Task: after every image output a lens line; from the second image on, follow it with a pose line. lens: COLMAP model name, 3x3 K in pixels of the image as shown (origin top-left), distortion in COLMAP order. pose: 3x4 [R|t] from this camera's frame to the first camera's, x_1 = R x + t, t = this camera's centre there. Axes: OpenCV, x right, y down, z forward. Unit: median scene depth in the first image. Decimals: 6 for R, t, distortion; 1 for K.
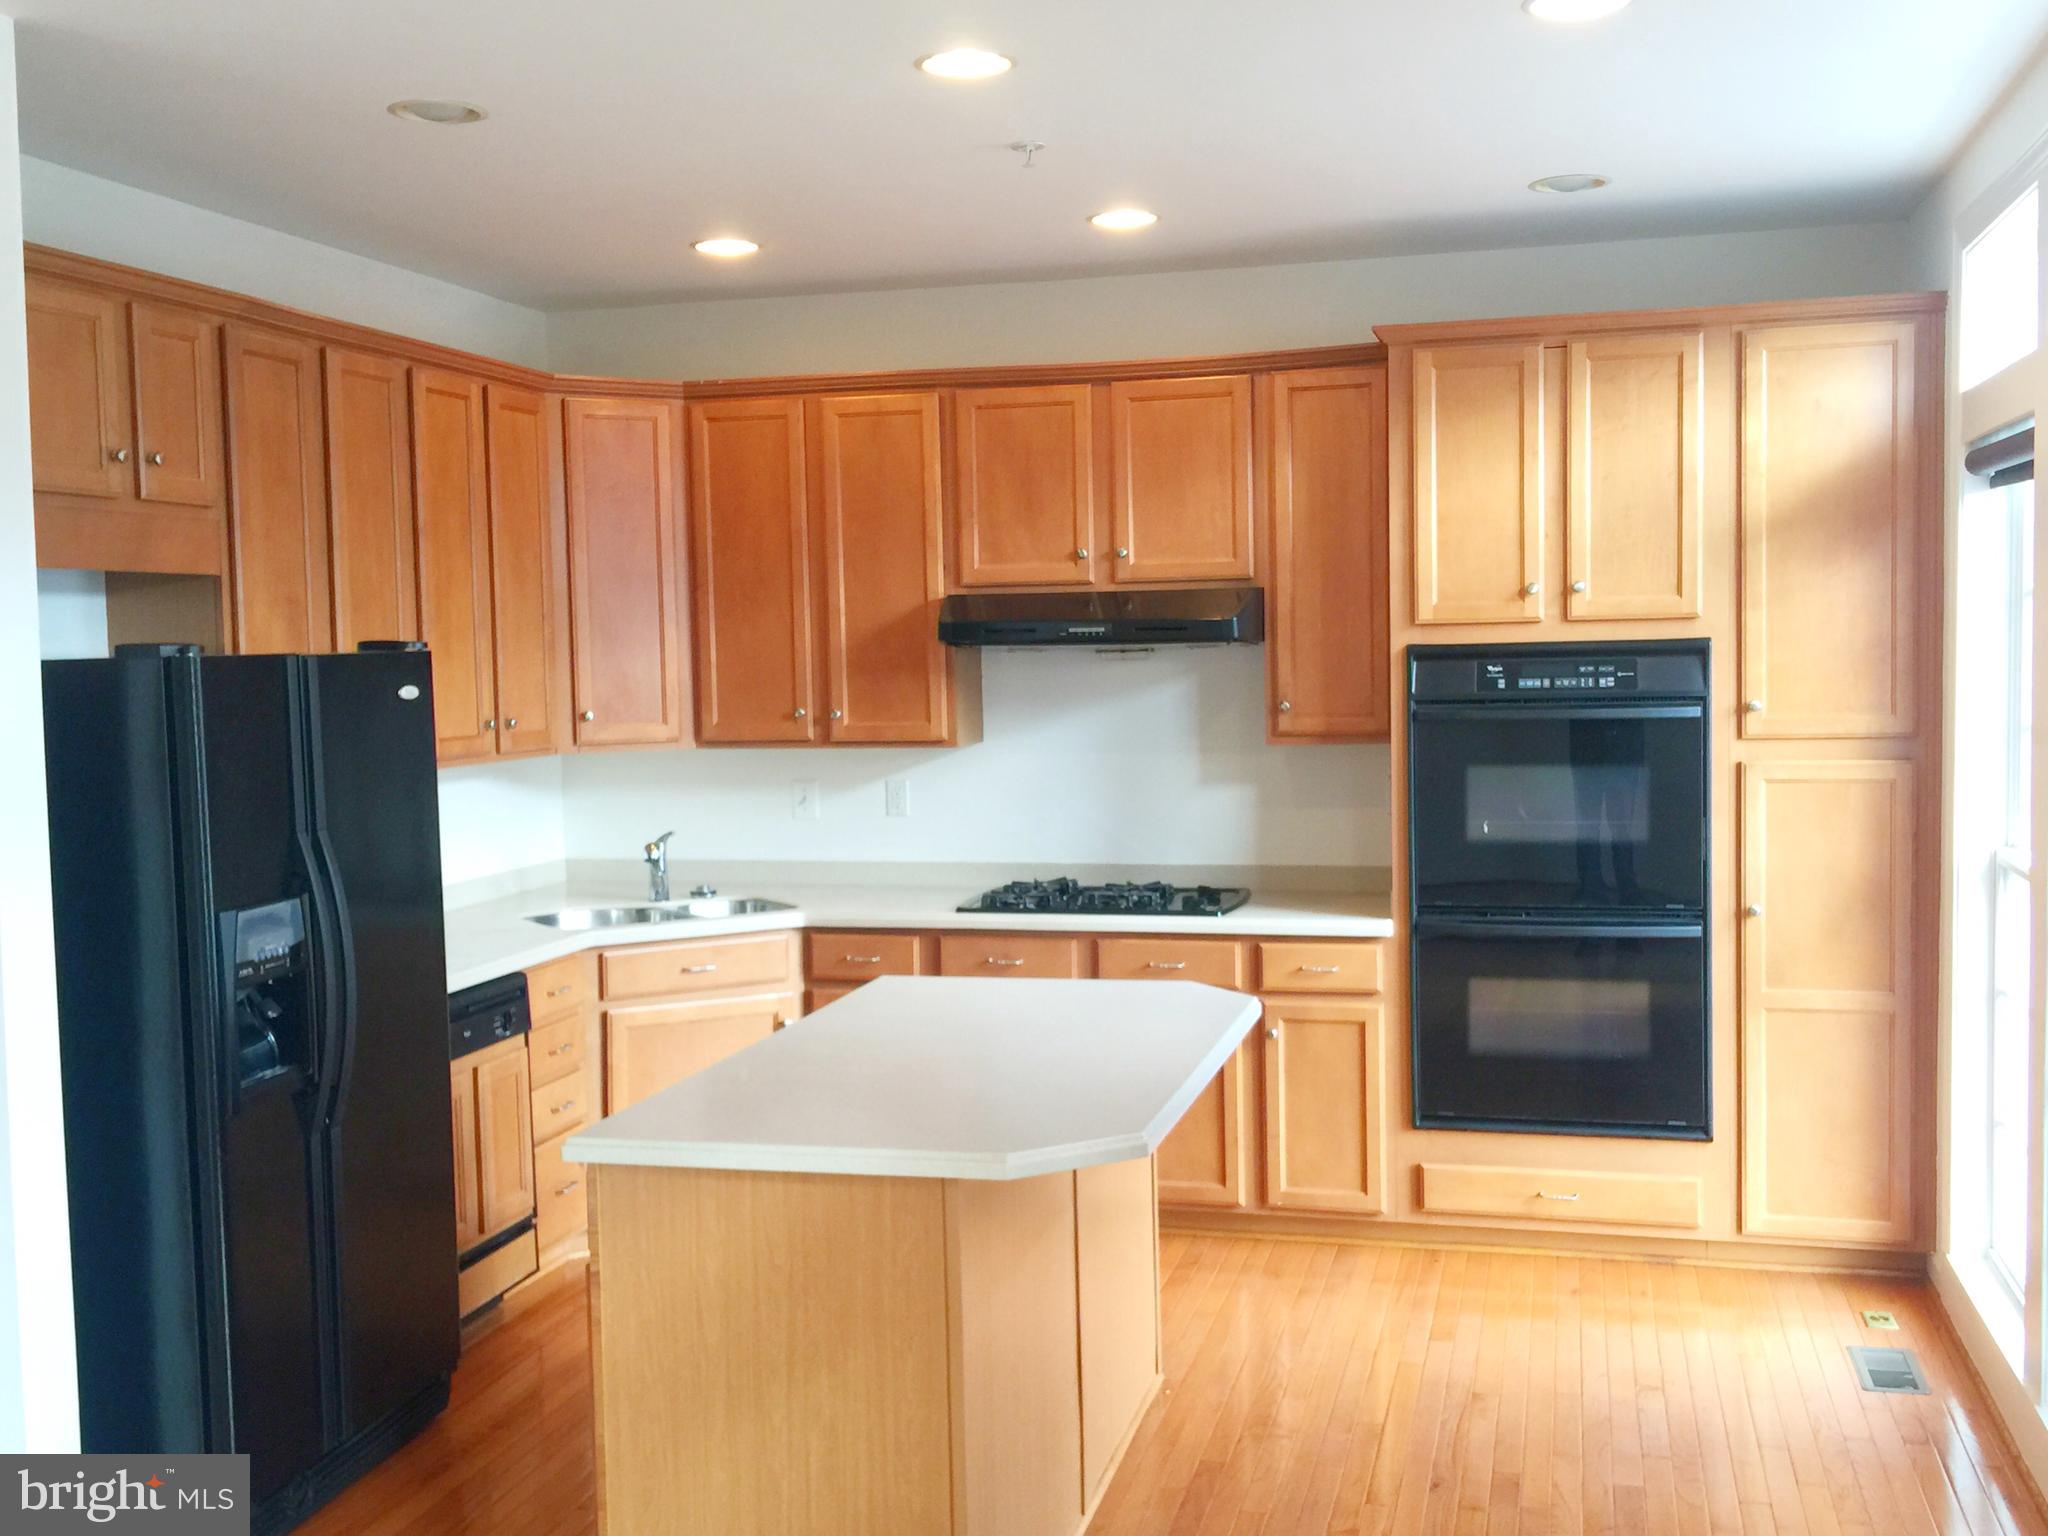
lens RADIAL K [[2074.3, 0, 1017.0], [0, 2074.3, 736.7], [0, 0, 1]] dist [0.051640, -0.062834]
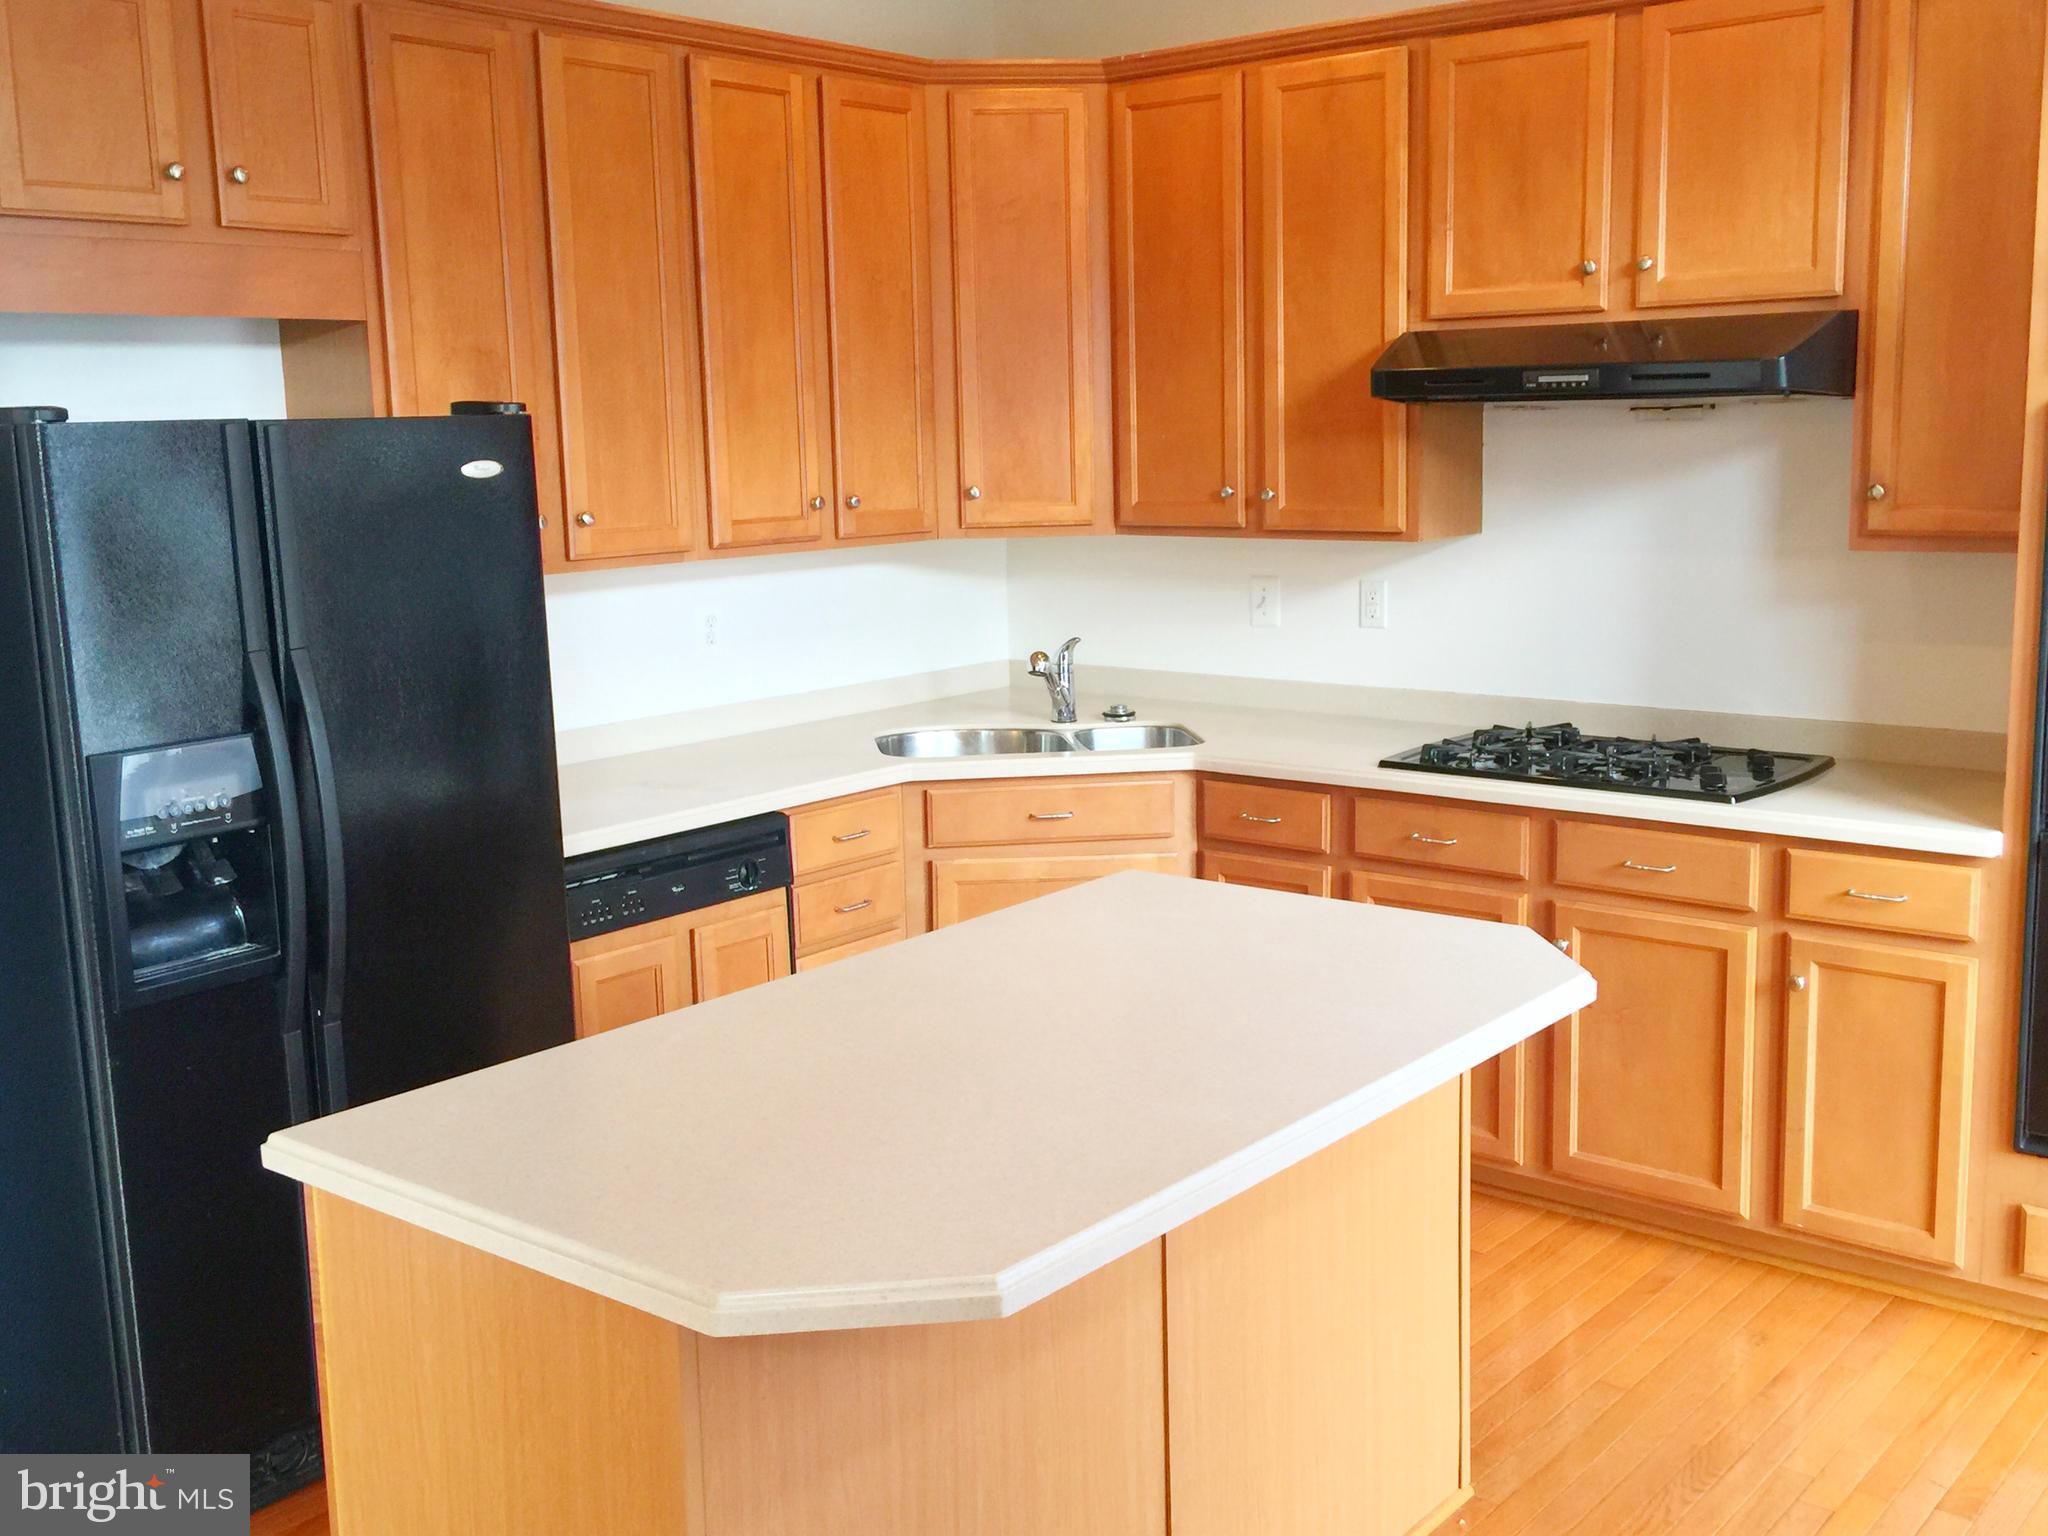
lens RADIAL K [[2074.3, 0, 1017.0], [0, 2074.3, 736.7], [0, 0, 1]] dist [0.051640, -0.062834]
pose [[0.908302, 0.062405, -0.413633, 0.160097], [-0.013799, 0.992741, 0.119474, -0.013133], [0.418087, -0.102811, 0.902570, 0.277506]]
